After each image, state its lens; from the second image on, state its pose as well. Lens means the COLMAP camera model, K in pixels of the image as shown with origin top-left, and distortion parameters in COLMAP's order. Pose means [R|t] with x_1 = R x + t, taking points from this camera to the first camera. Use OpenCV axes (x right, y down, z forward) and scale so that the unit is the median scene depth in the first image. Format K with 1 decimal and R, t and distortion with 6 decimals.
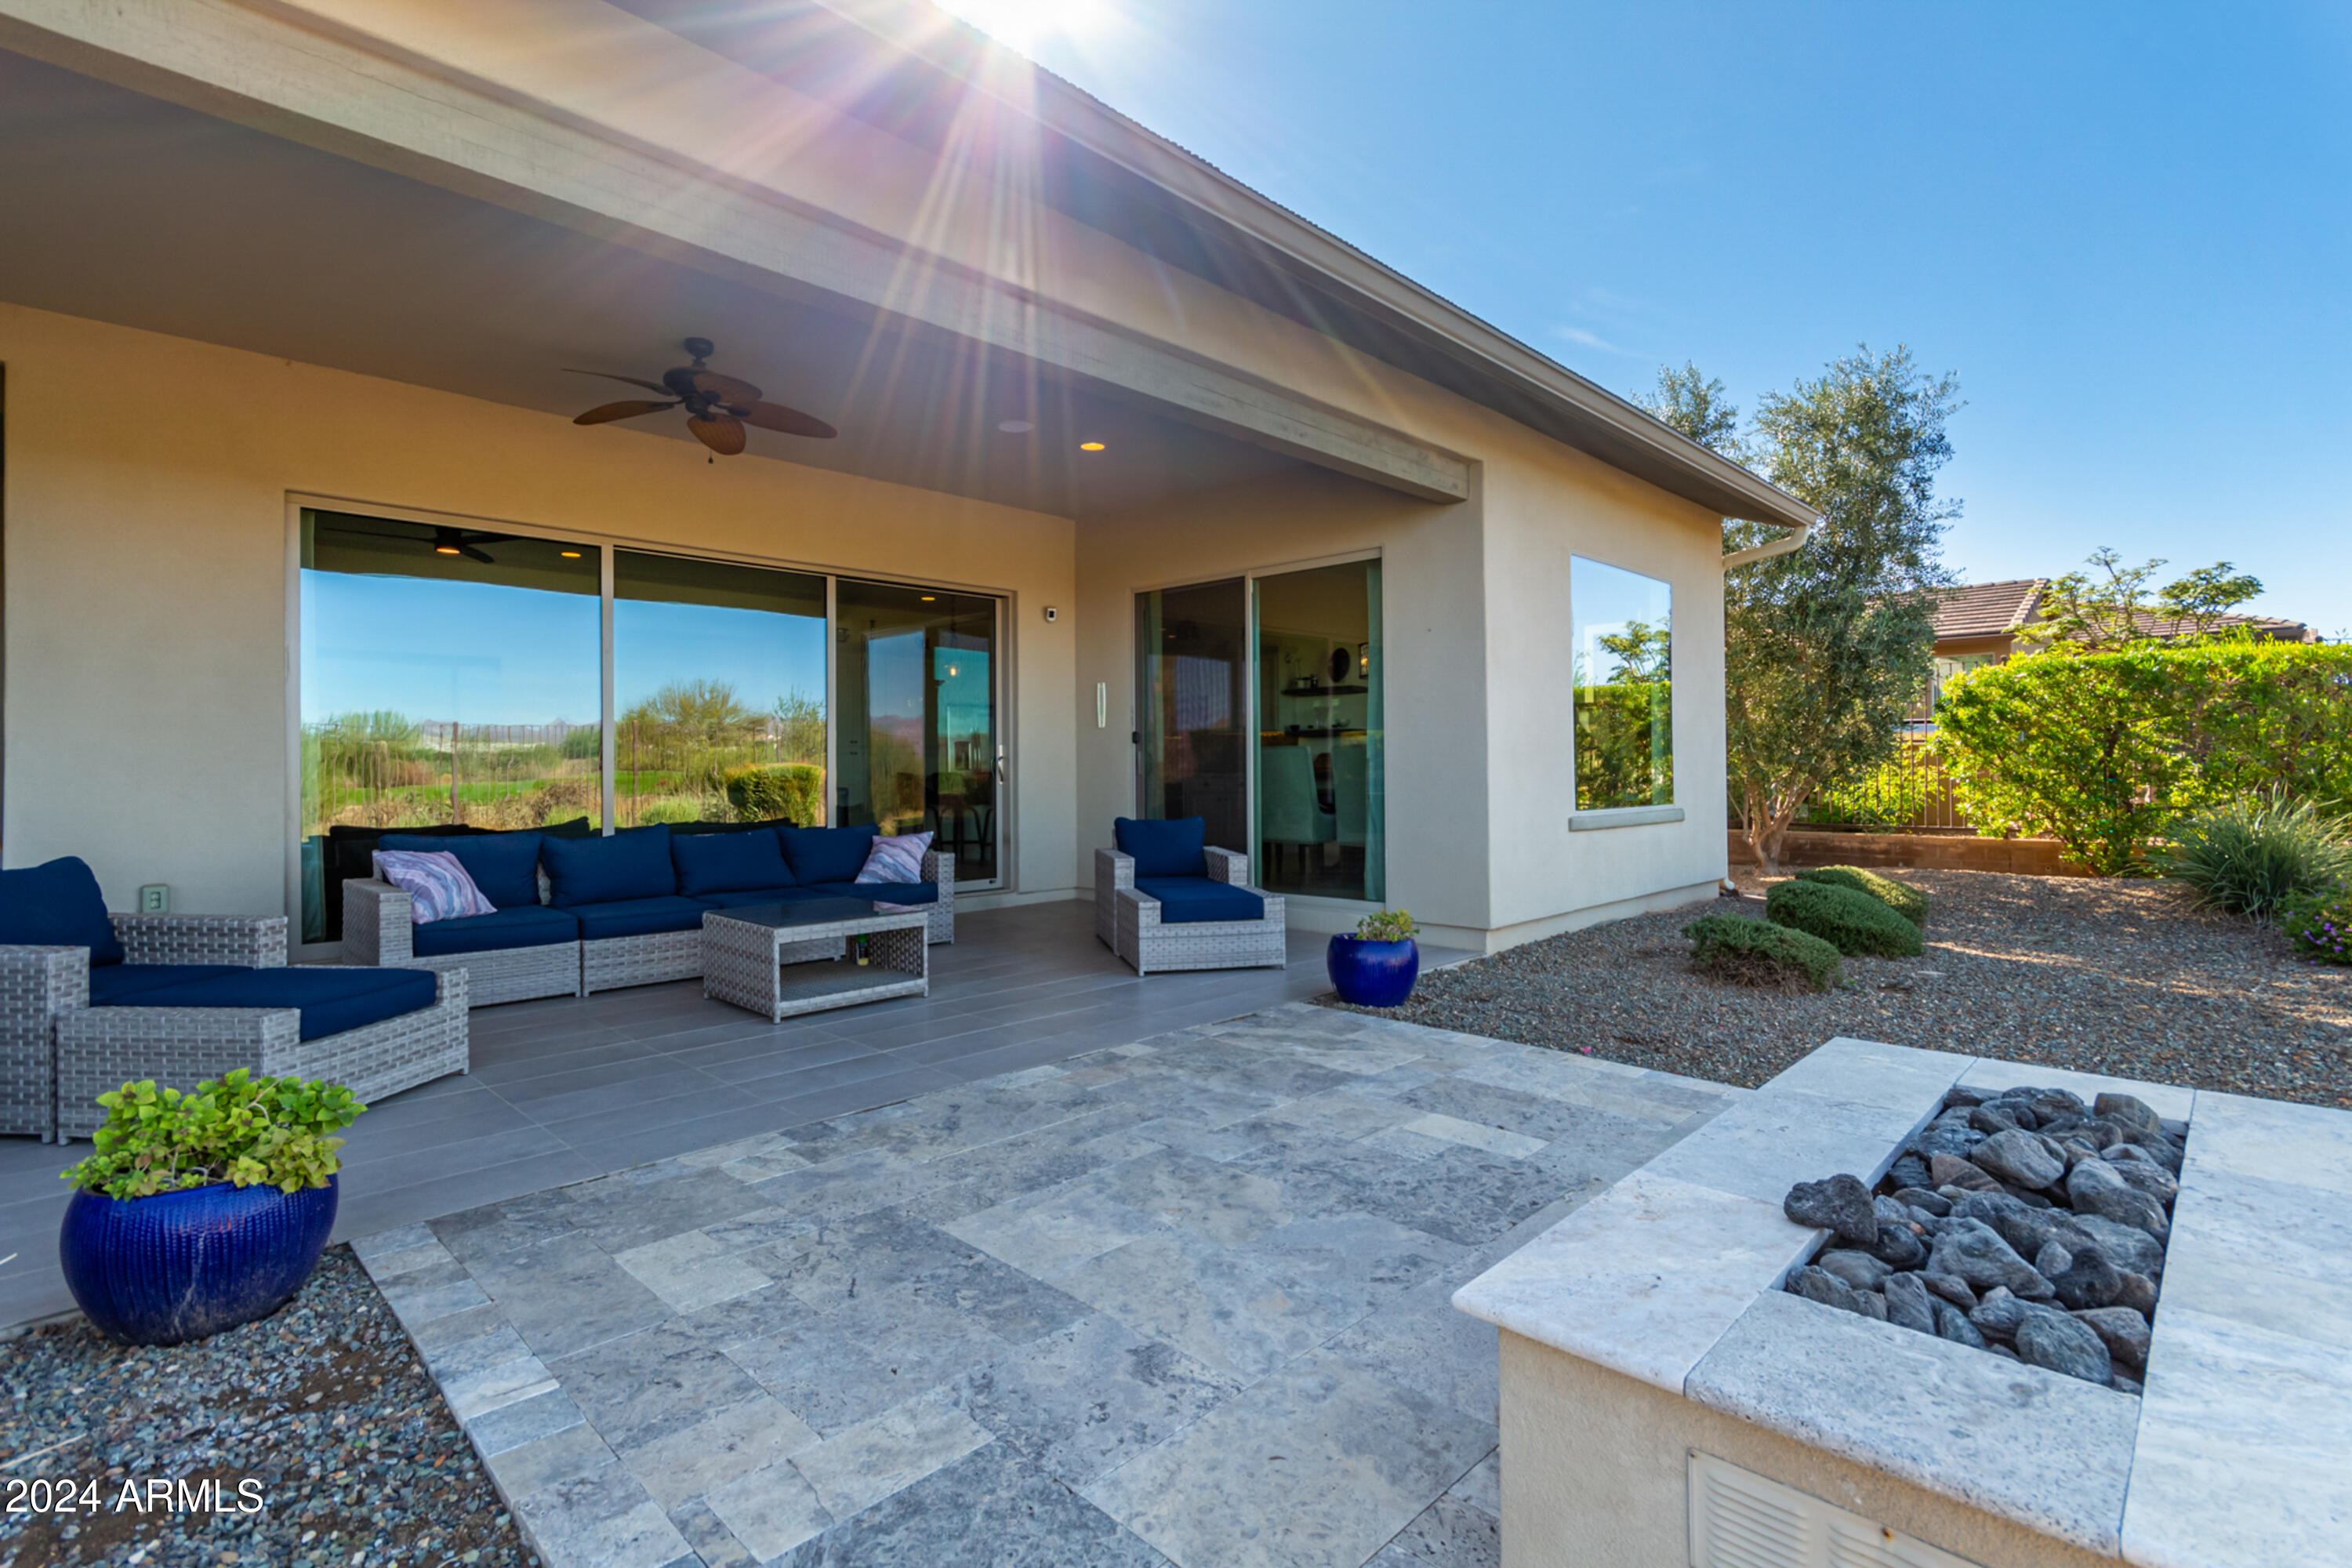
lens RADIAL K [[1103.4, 0, 1211.6], [0, 1103.4, 758.9], [0, 0, 1]] dist [0.000743, 0.000127]
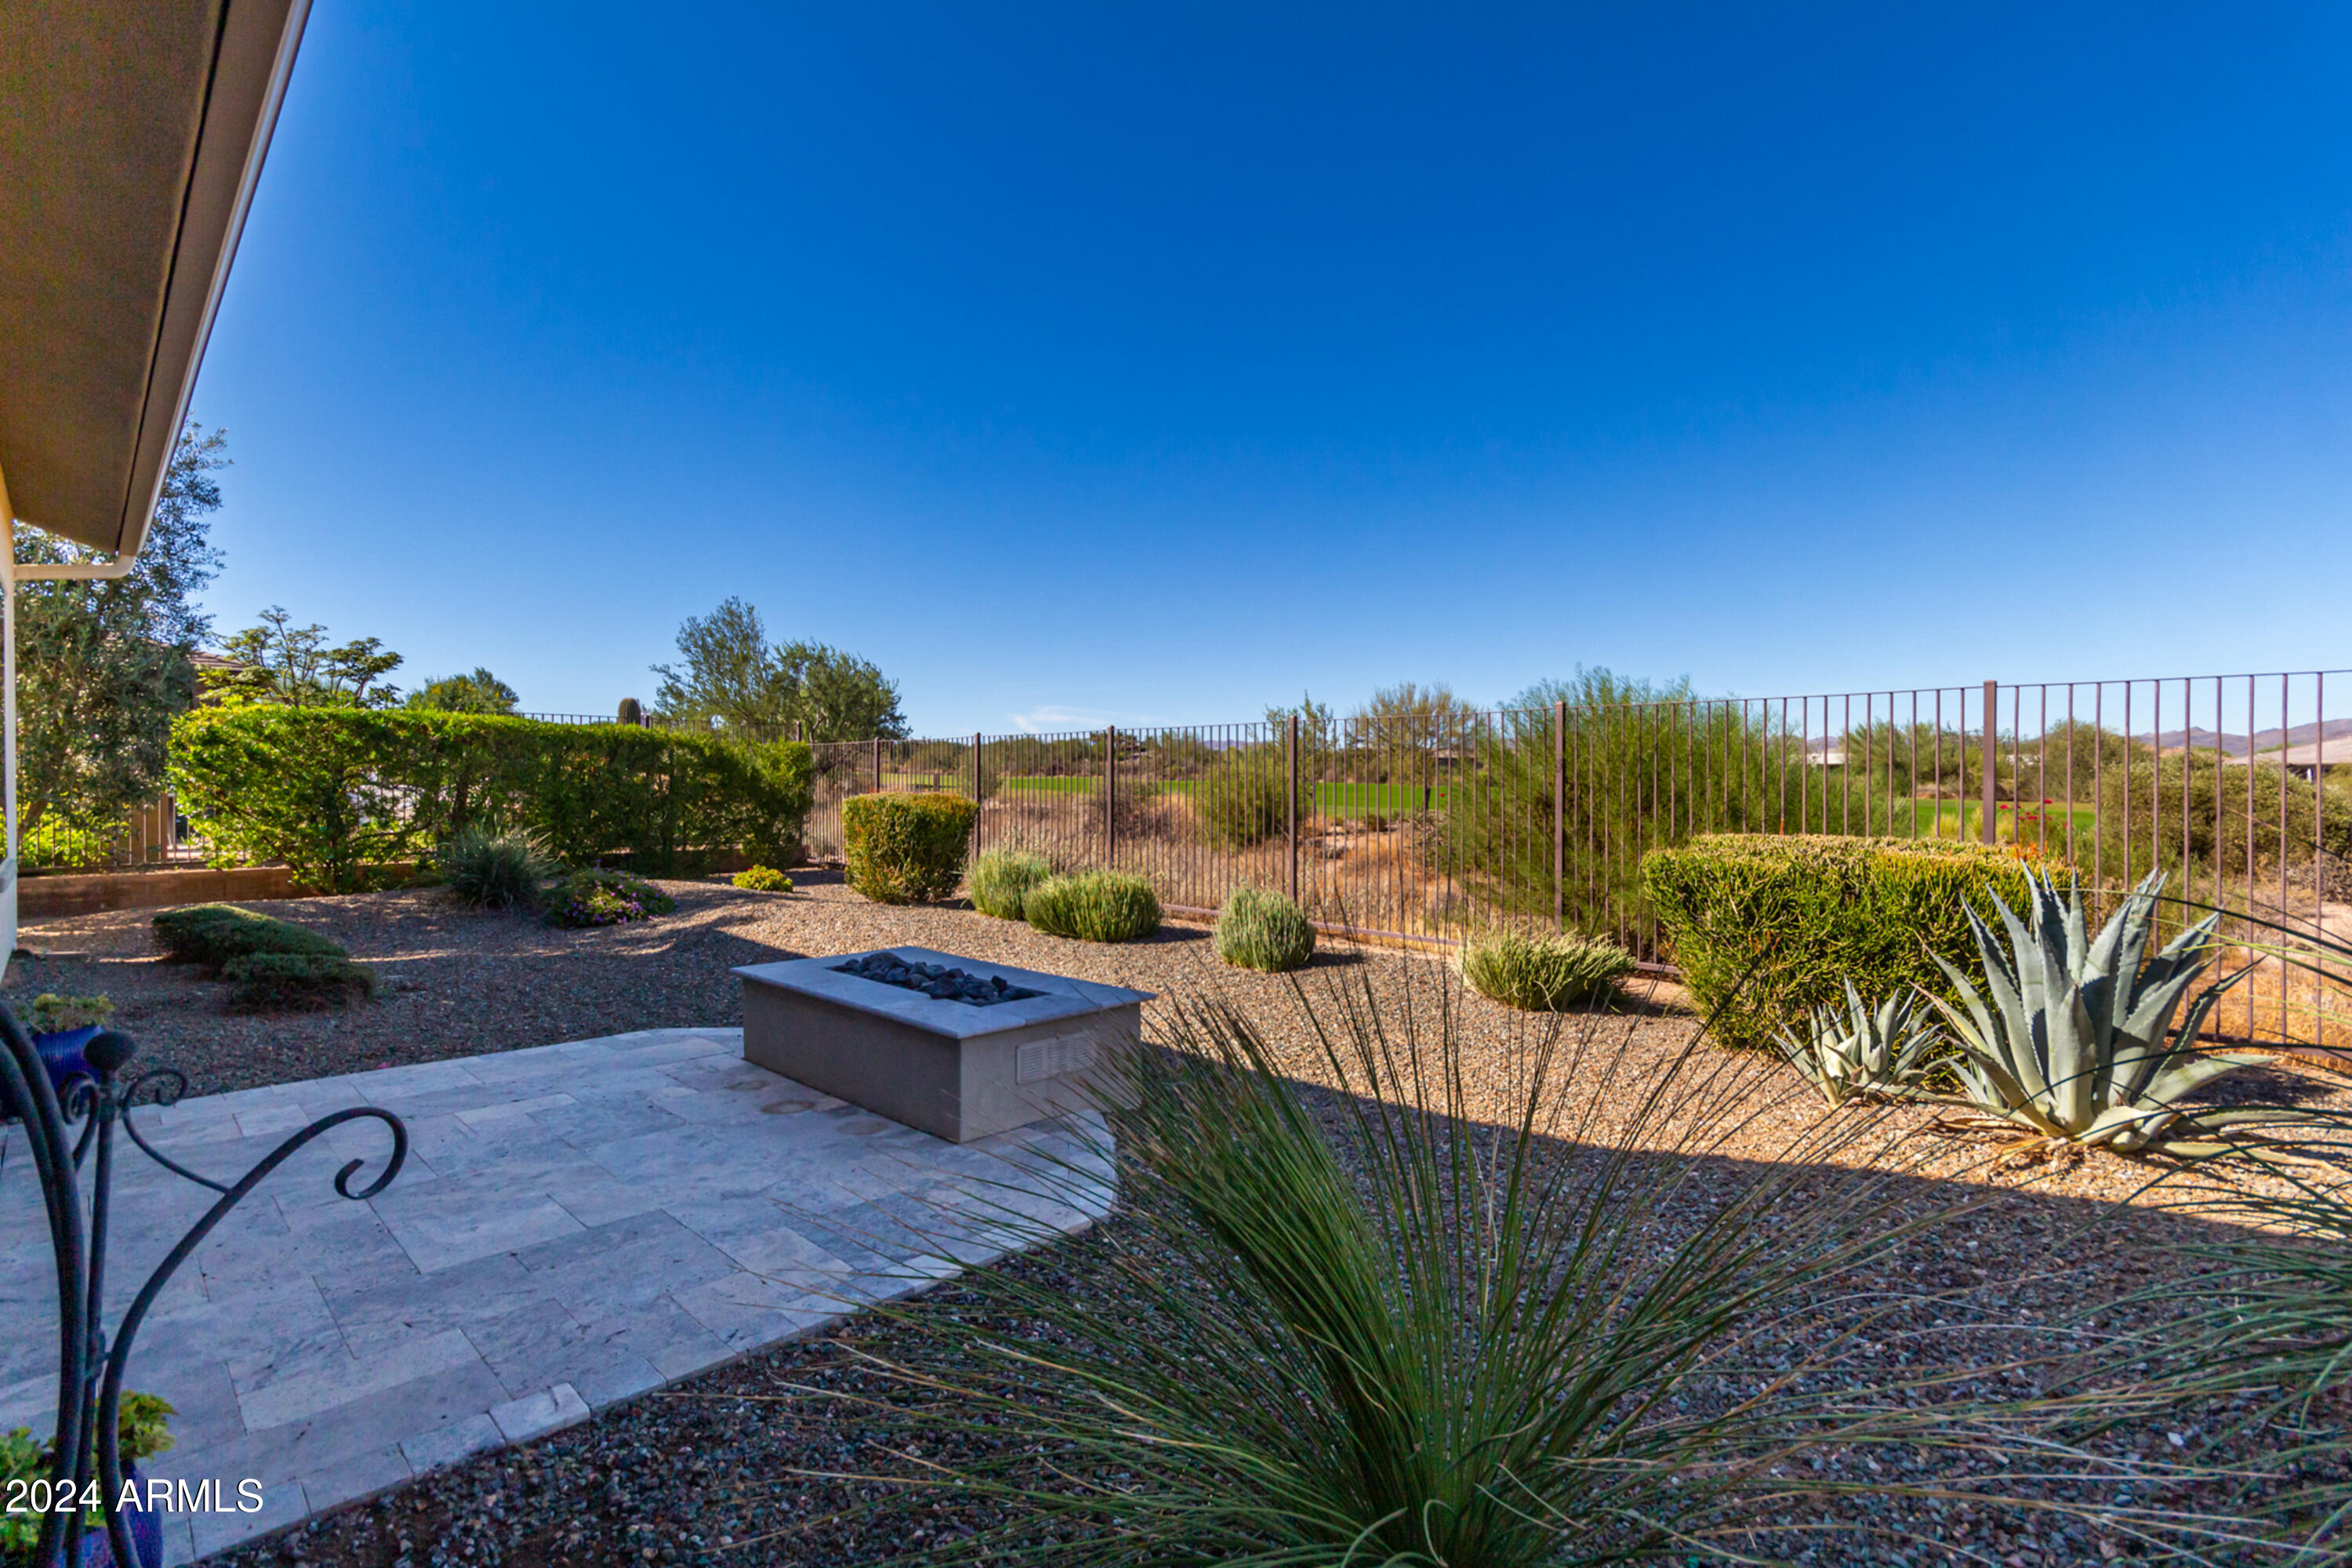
lens RADIAL K [[1089.1, 0, 1182.6], [0, 1089.1, 789.3], [0, 0, 1]] dist [0.004808, 0.001138]
pose [[0.010331, -0.001378, 0.999946, -0.463334], [-0.007461, 0.999971, 0.001455, -0.020001], [-0.999919, -0.007476, 0.010320, 0.087811]]
